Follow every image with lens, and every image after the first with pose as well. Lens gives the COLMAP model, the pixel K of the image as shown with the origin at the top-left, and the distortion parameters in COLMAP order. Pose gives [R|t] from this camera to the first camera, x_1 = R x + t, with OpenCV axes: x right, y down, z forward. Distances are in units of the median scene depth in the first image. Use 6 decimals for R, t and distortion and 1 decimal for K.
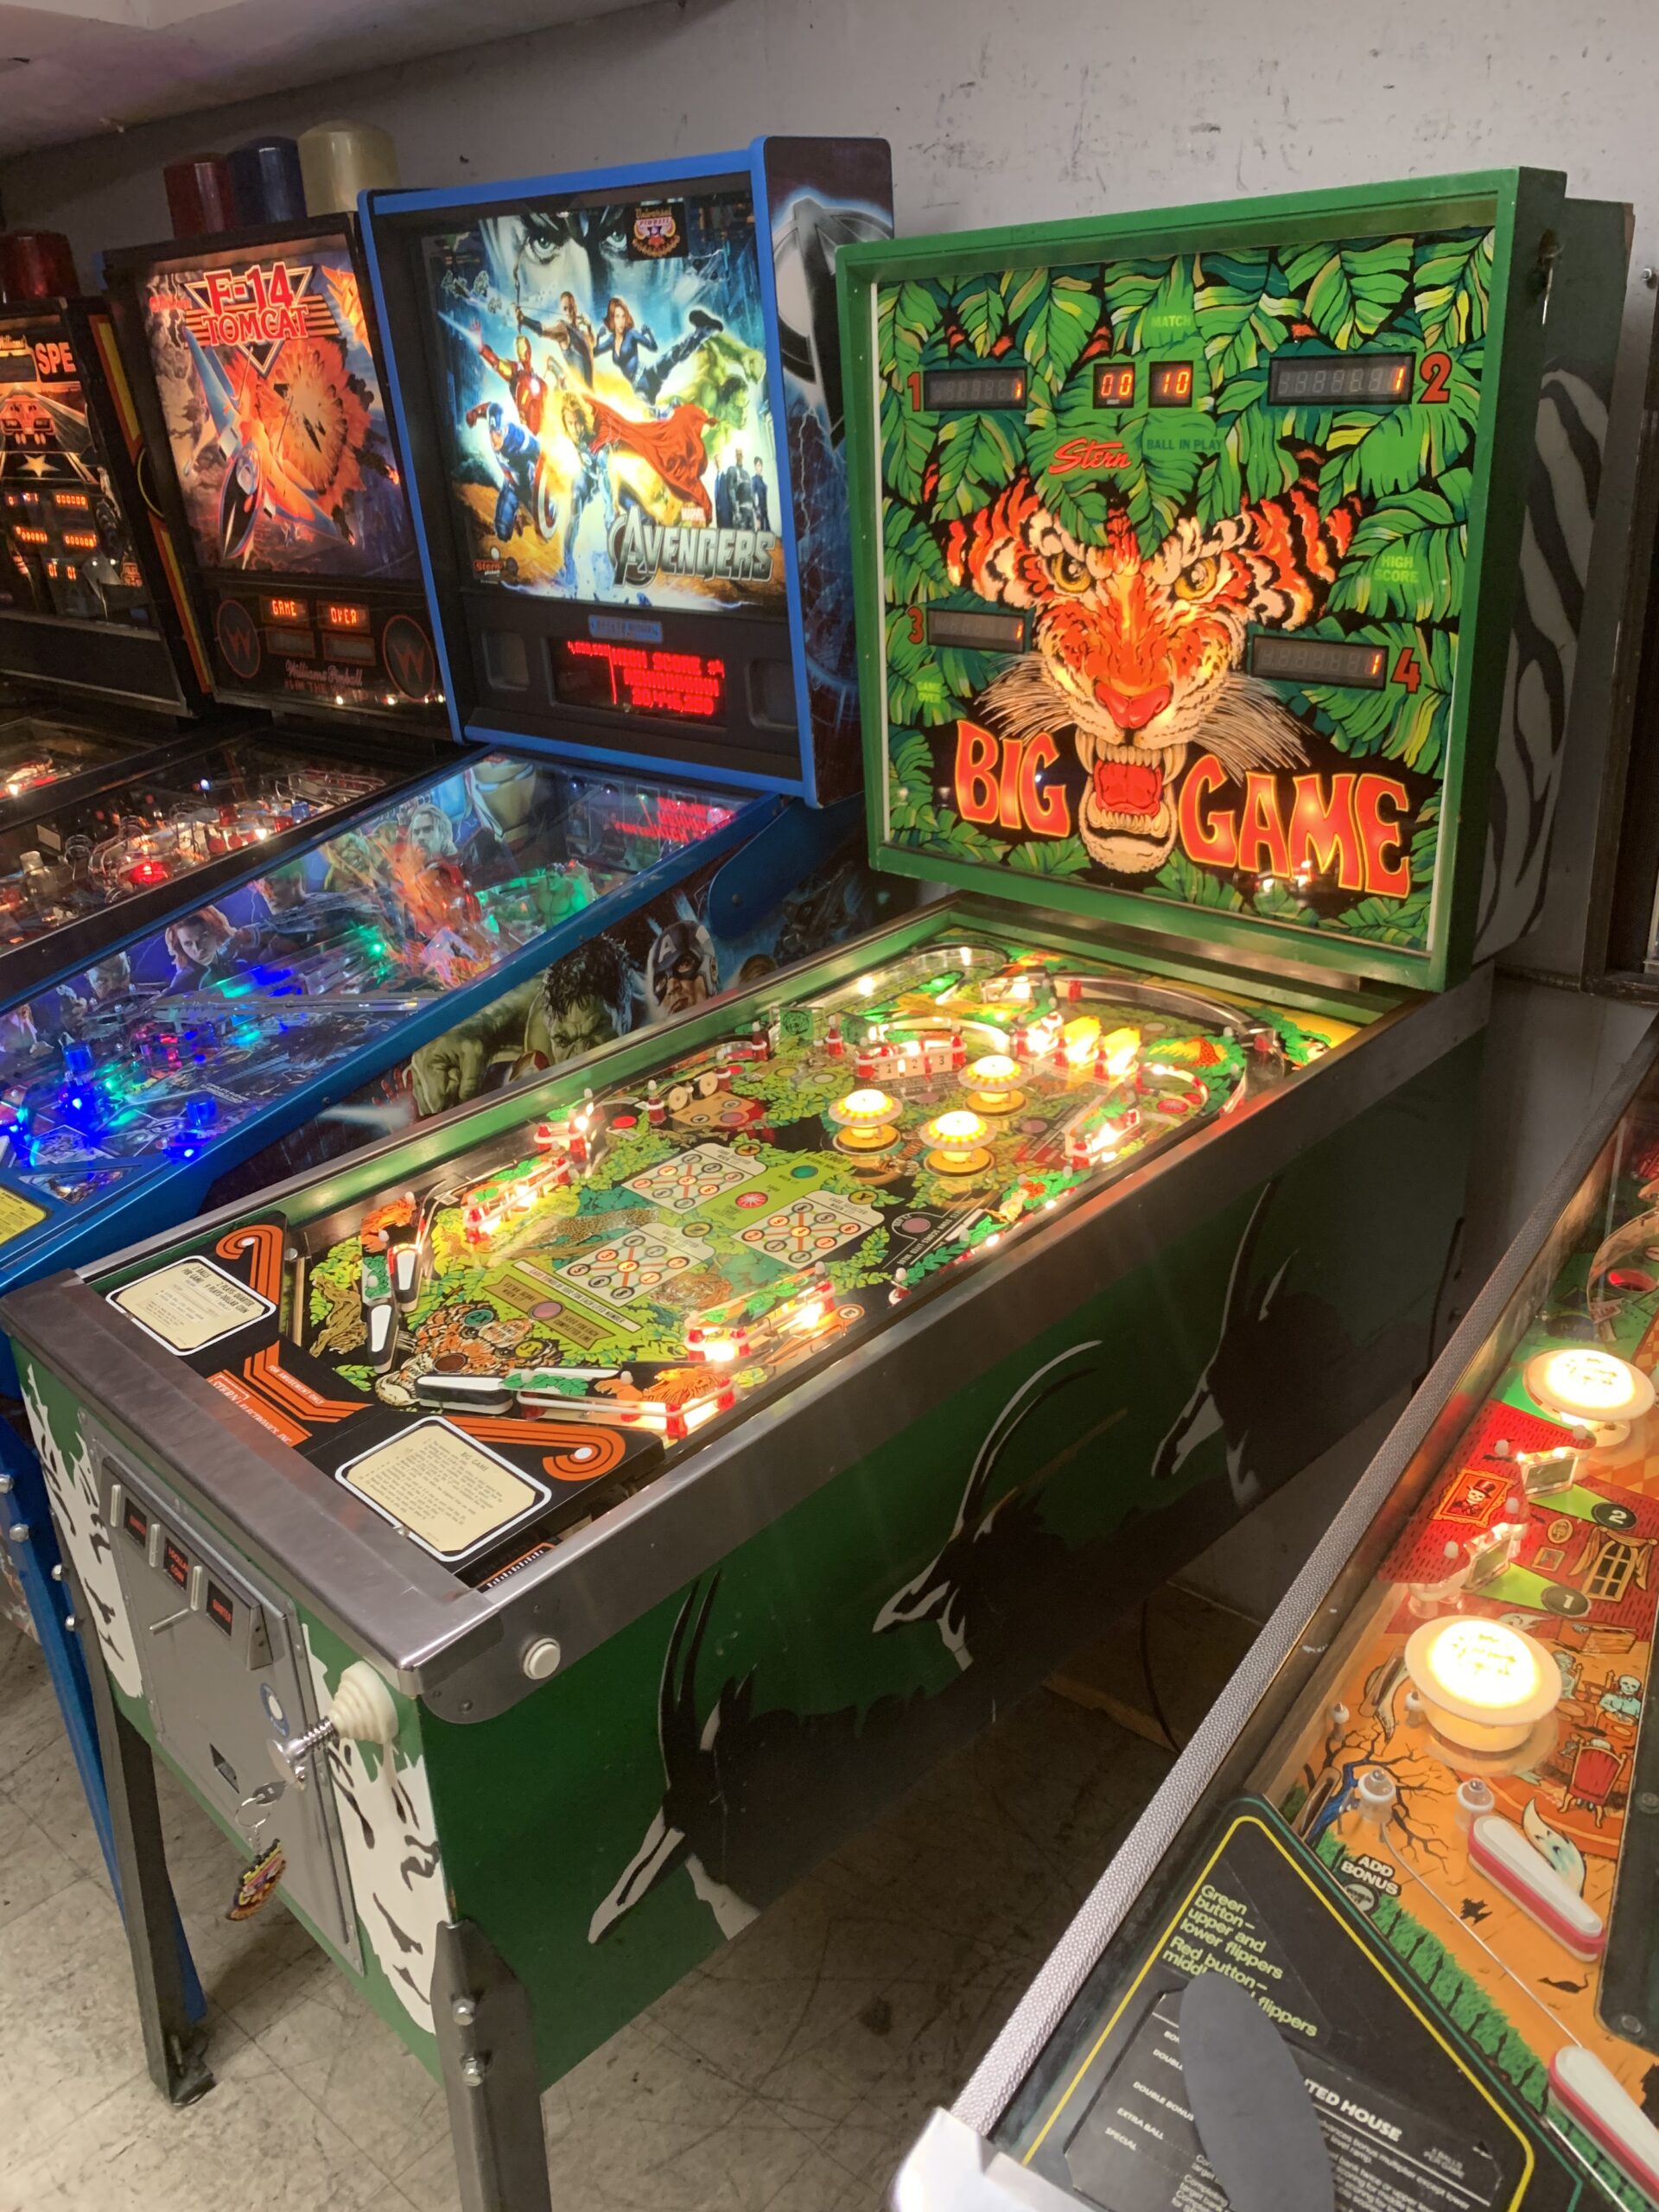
lens RADIAL K [[1712.6, 0, 841.3], [0, 1712.6, 1125.3], [0, 0, 1]] dist [0.033255, -0.051403]
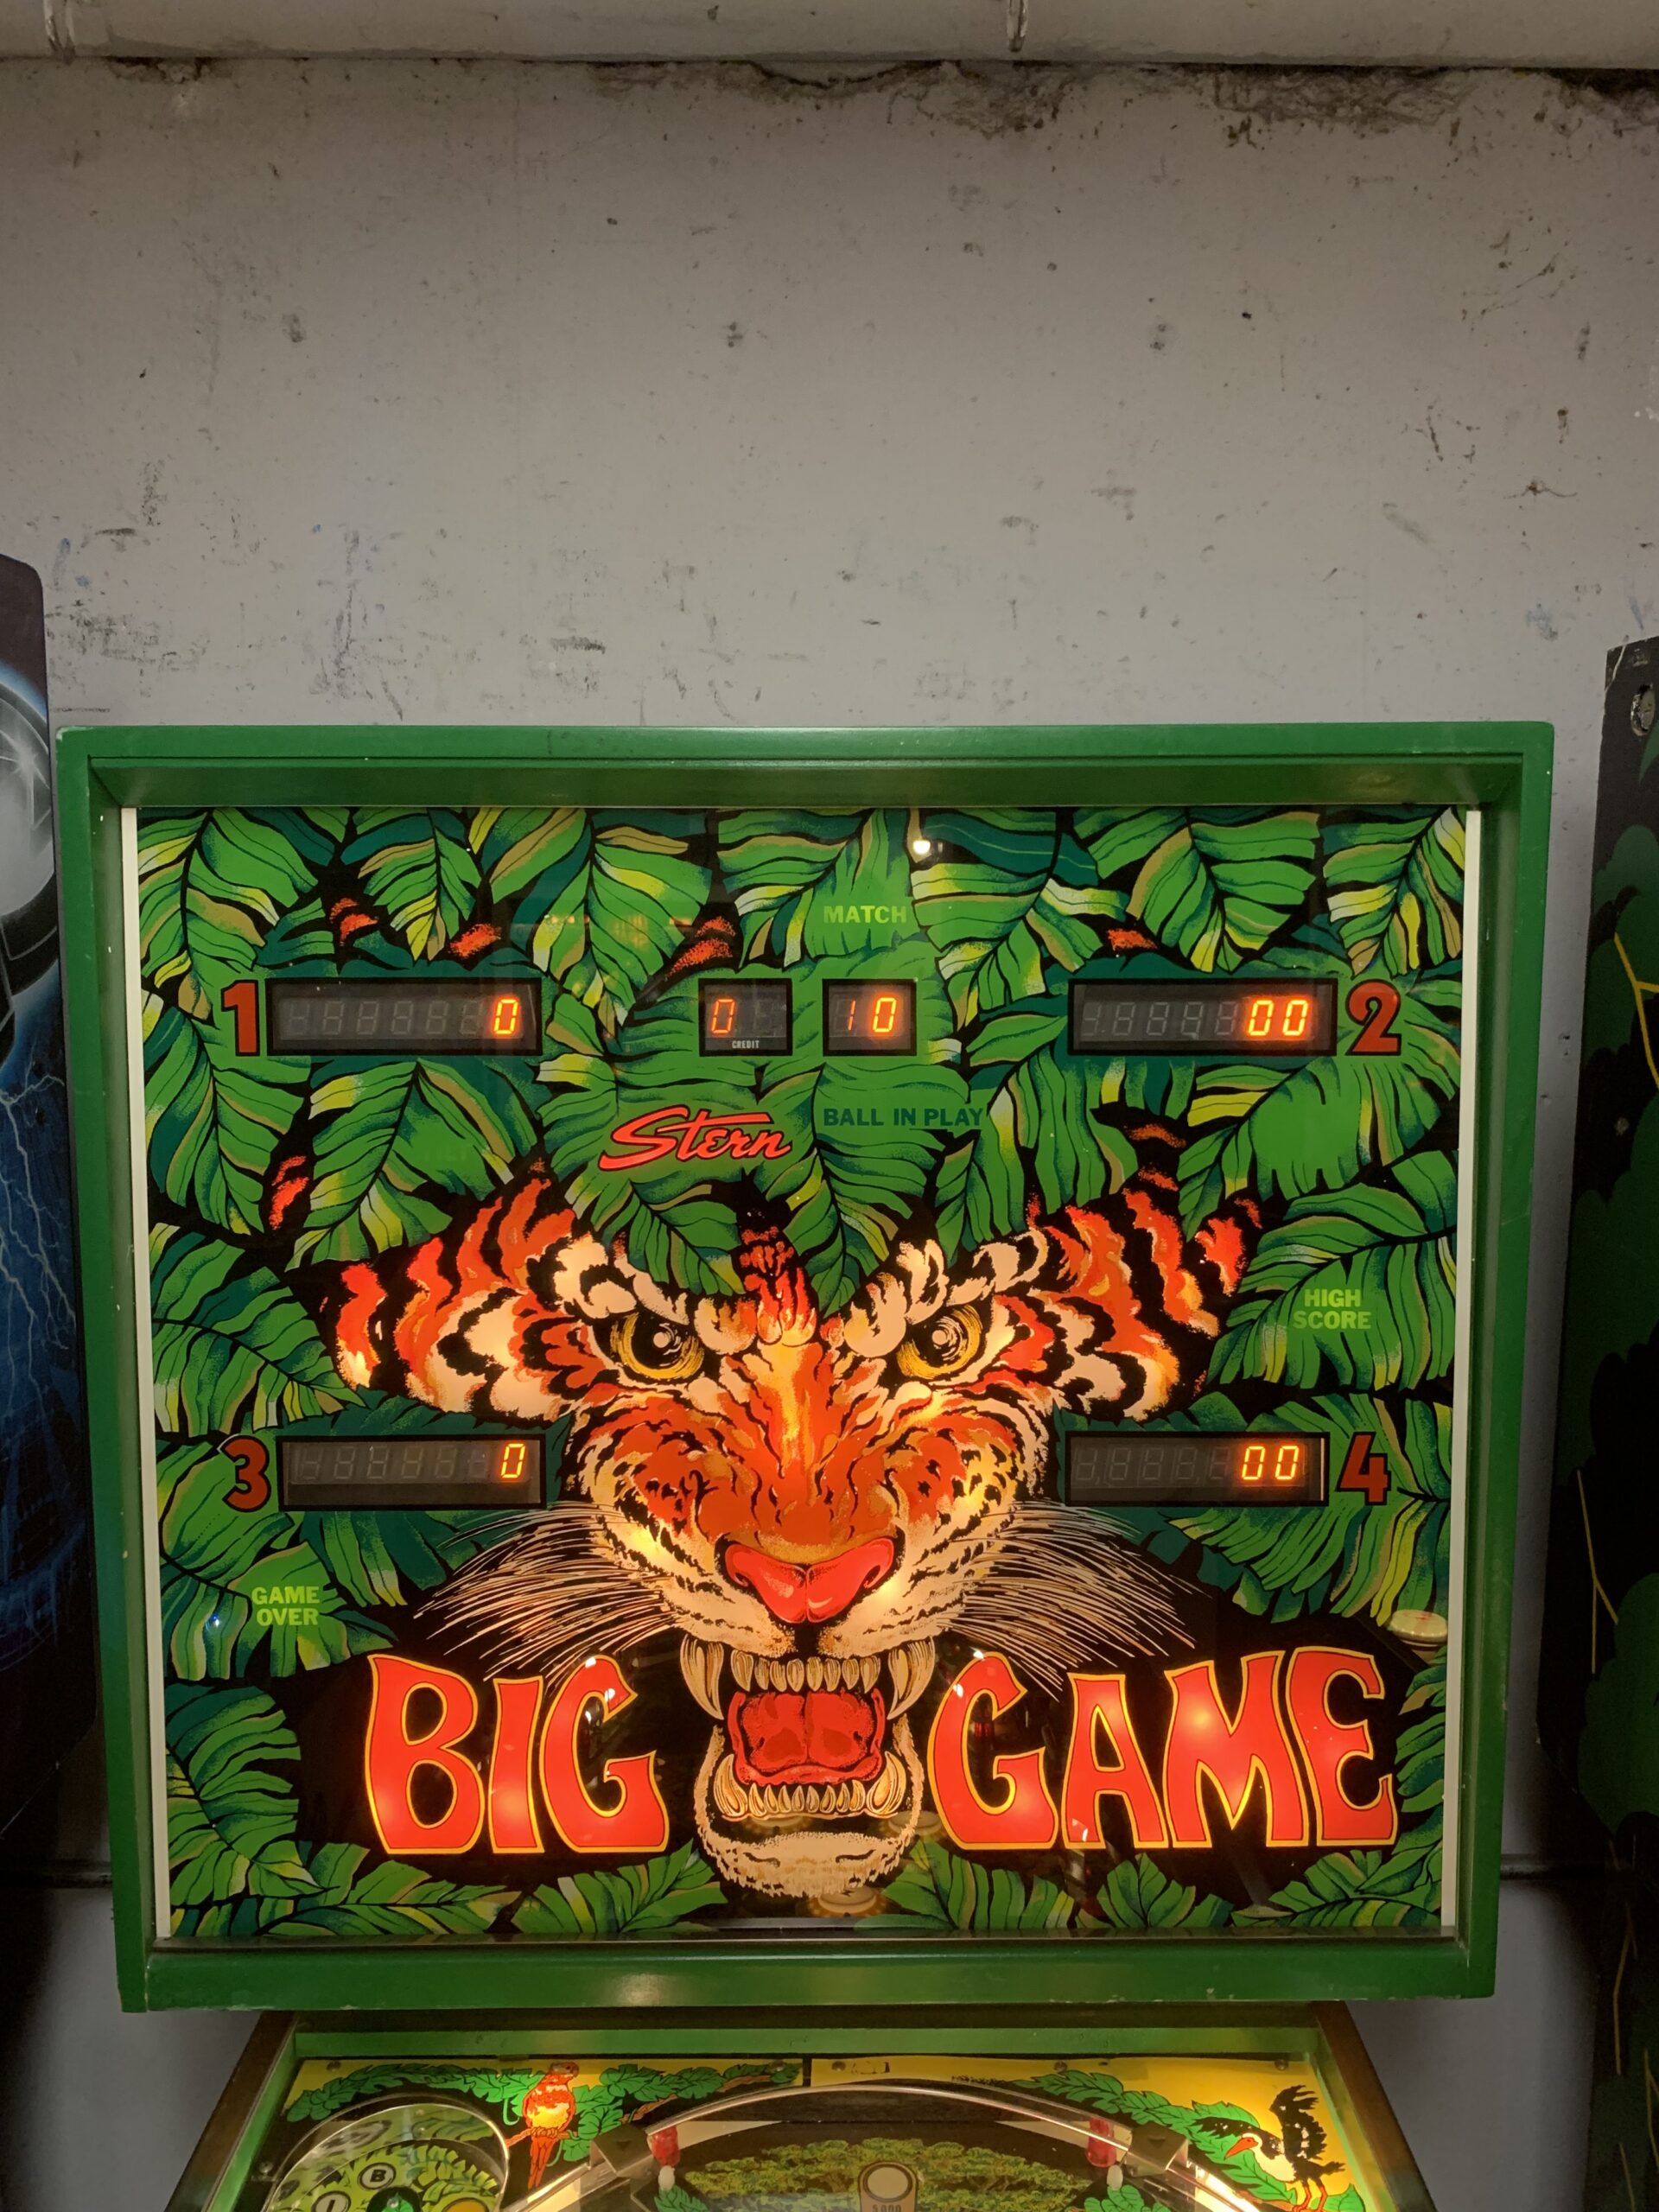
lens RADIAL K [[1712.6, 0, 846.5], [0, 1712.6, 1076.1], [0, 0, 1]] dist [0.033255, -0.051403]
pose [[0.707985, -0.016926, 0.706024, -0.192465], [0.261239, 0.935078, -0.239548, -0.266167], [-0.656133, 0.354037, 0.666443, 0.606306]]
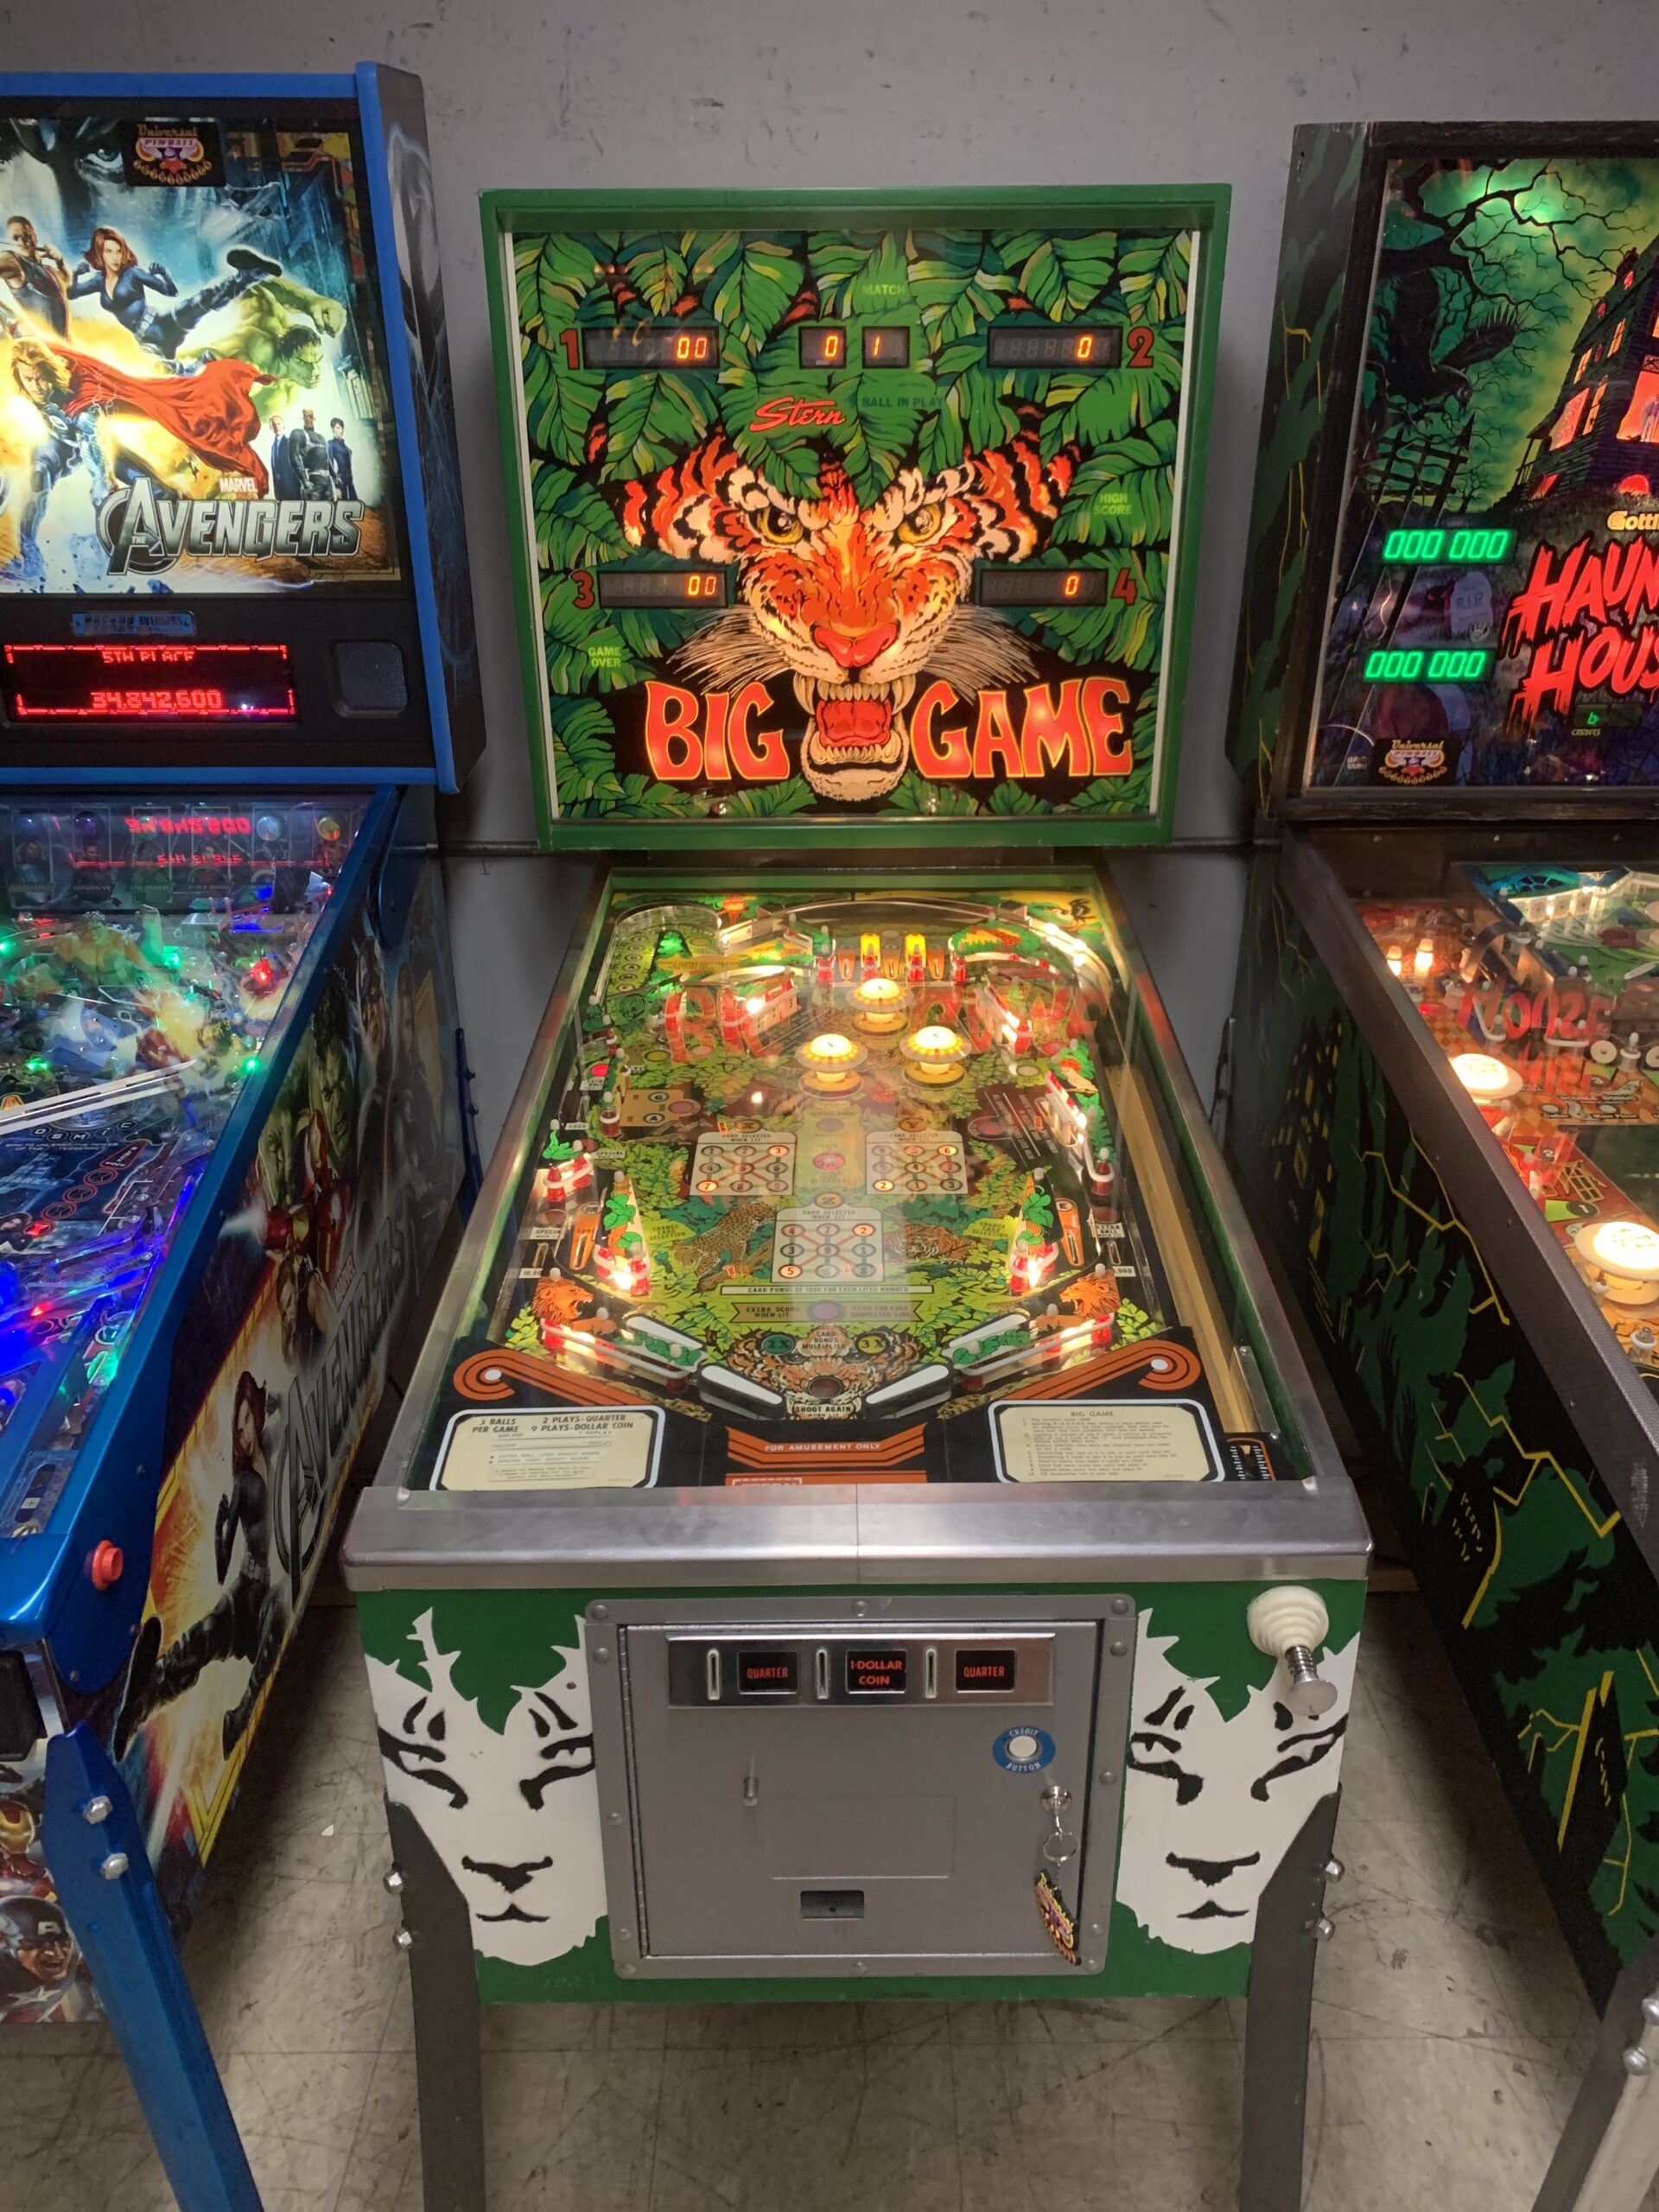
lens RADIAL K [[1712.6, 0, 845.6], [0, 1712.6, 1104.3], [0, 0, 1]] dist [0.033255, -0.051403]
pose [[0.709032, -0.269836, 0.651507, -0.634018], [0.263925, 0.958288, 0.109668, -0.089236], [-0.653924, 0.094191, 0.750674, 0.223852]]
